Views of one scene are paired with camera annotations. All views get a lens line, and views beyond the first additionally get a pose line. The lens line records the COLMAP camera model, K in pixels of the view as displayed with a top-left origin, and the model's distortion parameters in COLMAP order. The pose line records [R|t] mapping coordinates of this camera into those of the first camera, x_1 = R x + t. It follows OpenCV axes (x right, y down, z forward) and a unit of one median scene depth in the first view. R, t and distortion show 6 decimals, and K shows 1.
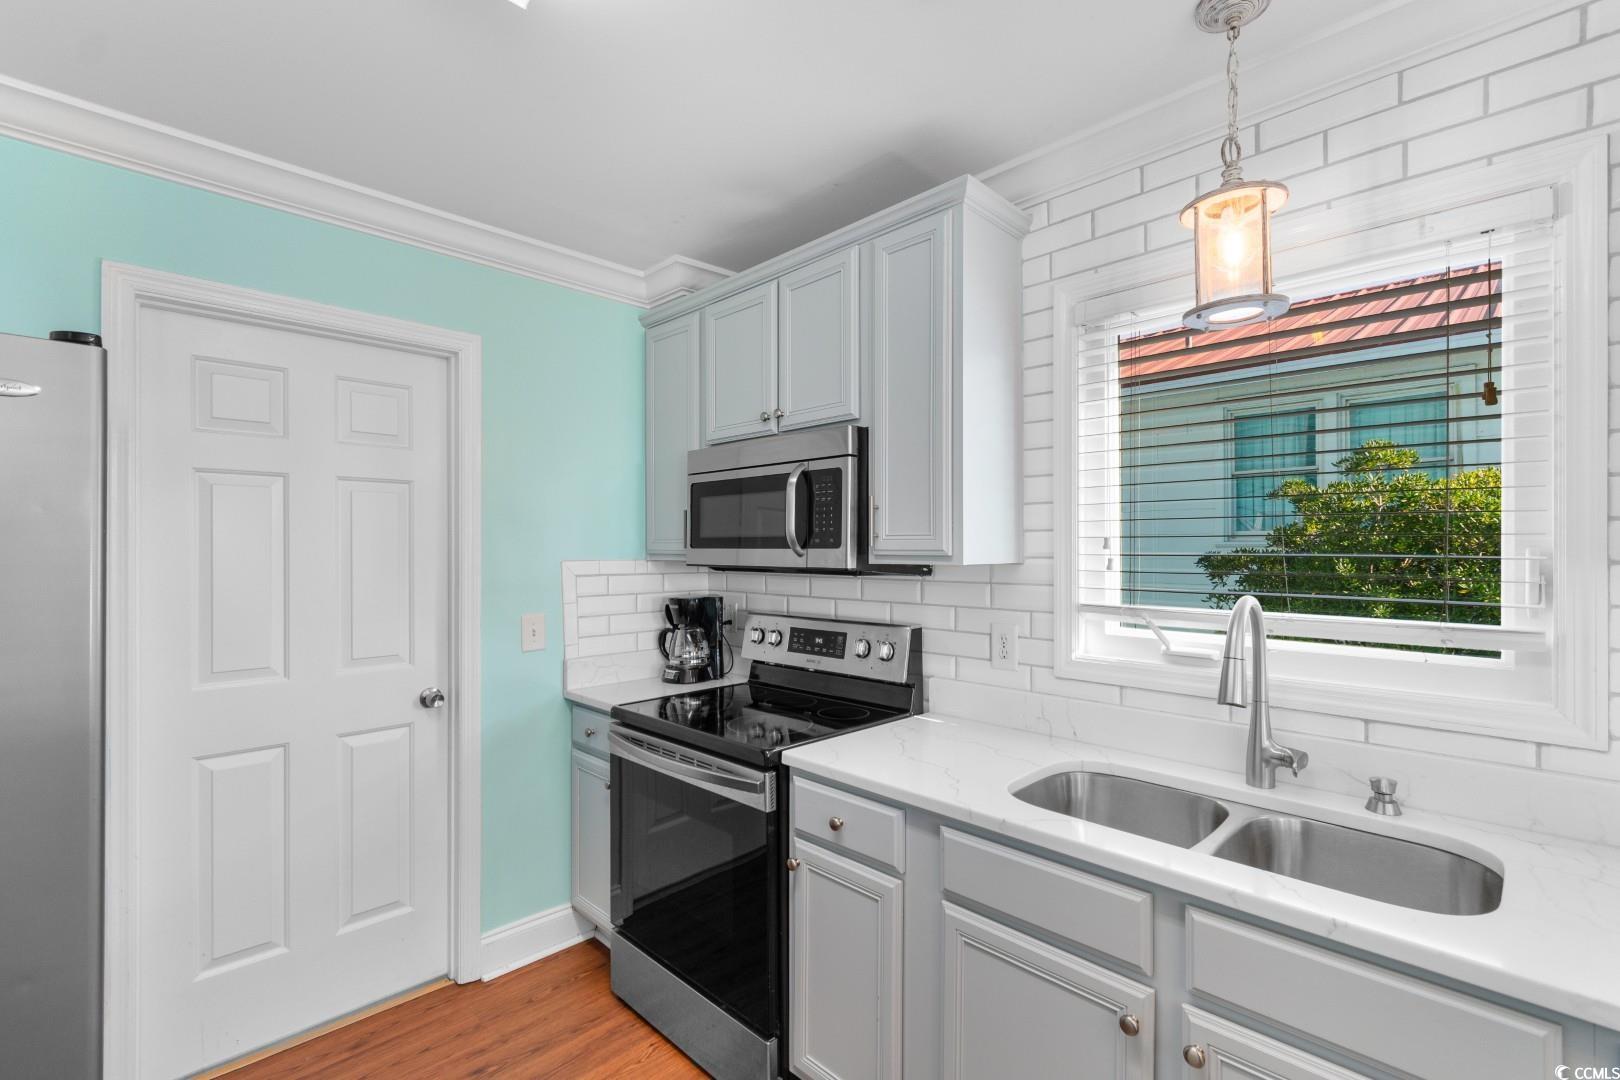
lens RADIAL K [[719.0, 0, 815.8], [0, 719.0, 552.0], [0, 0, 1]] dist [-0.002137, -0.000745]
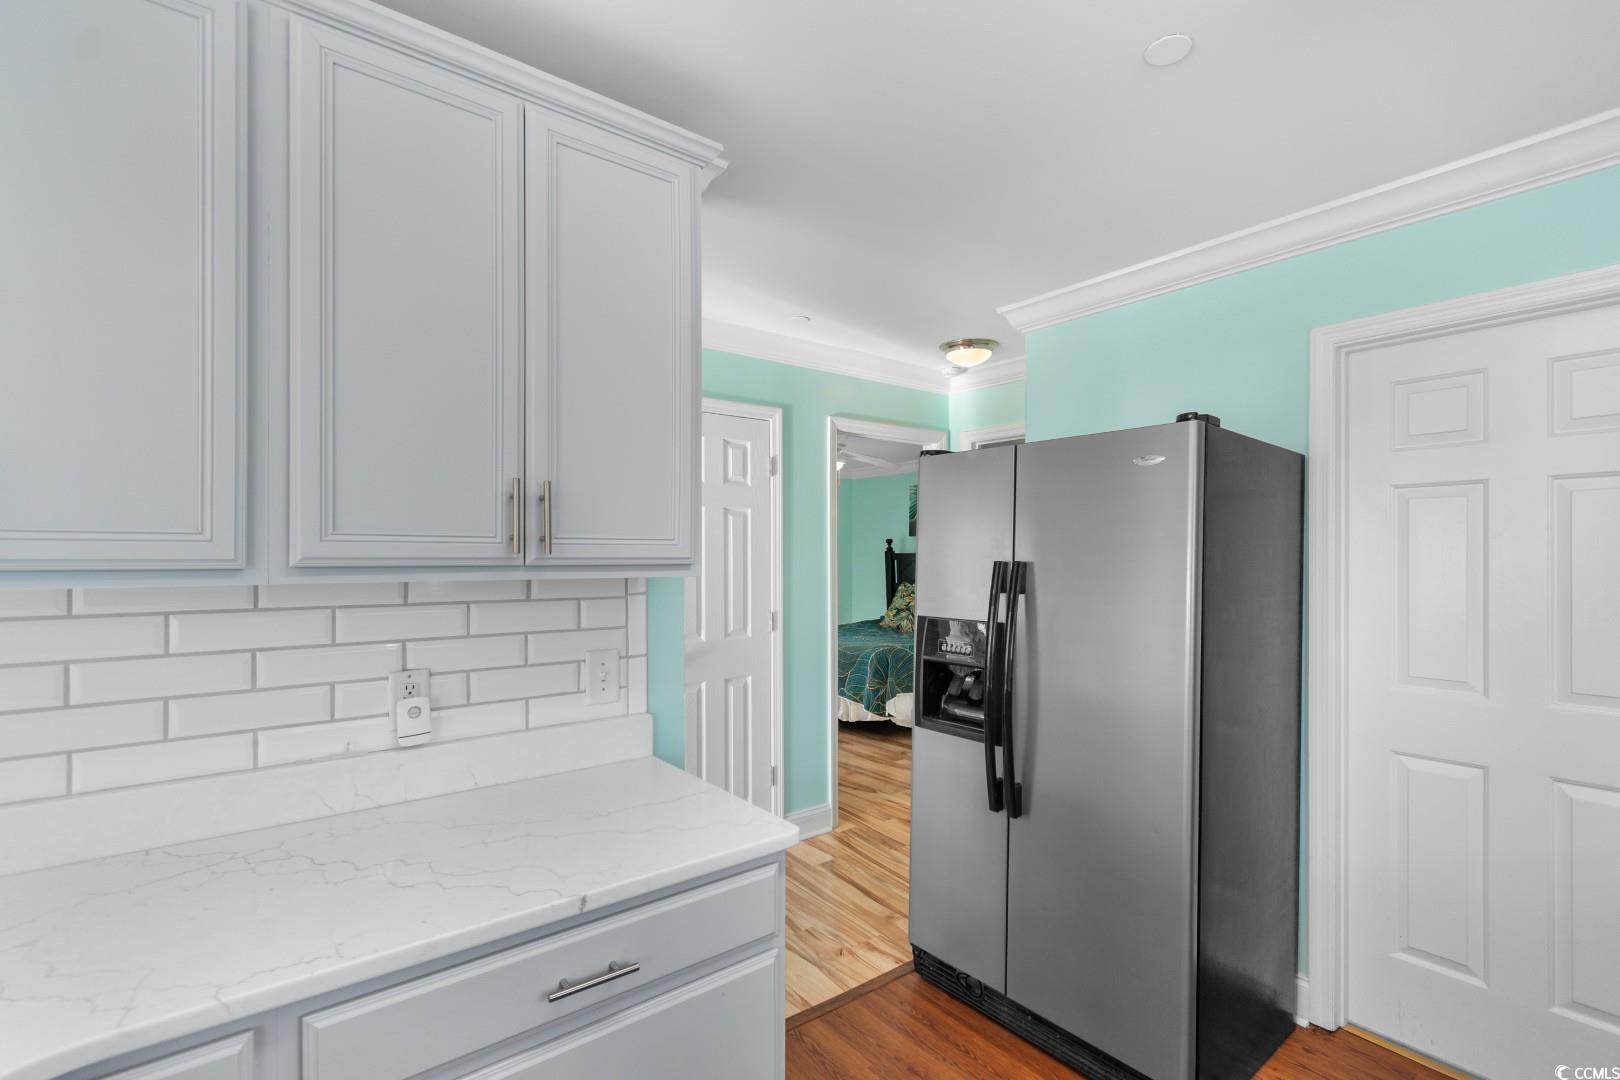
lens RADIAL K [[719.0, 0, 815.8], [0, 719.0, 552.0], [0, 0, 1]] dist [-0.002137, -0.000745]
pose [[-0.113398, 0.000116, -0.993550, 0.301786], [-0.005159, 0.999986, 0.000705, -0.011107], [0.993536, 0.005206, -0.113396, 0.237343]]
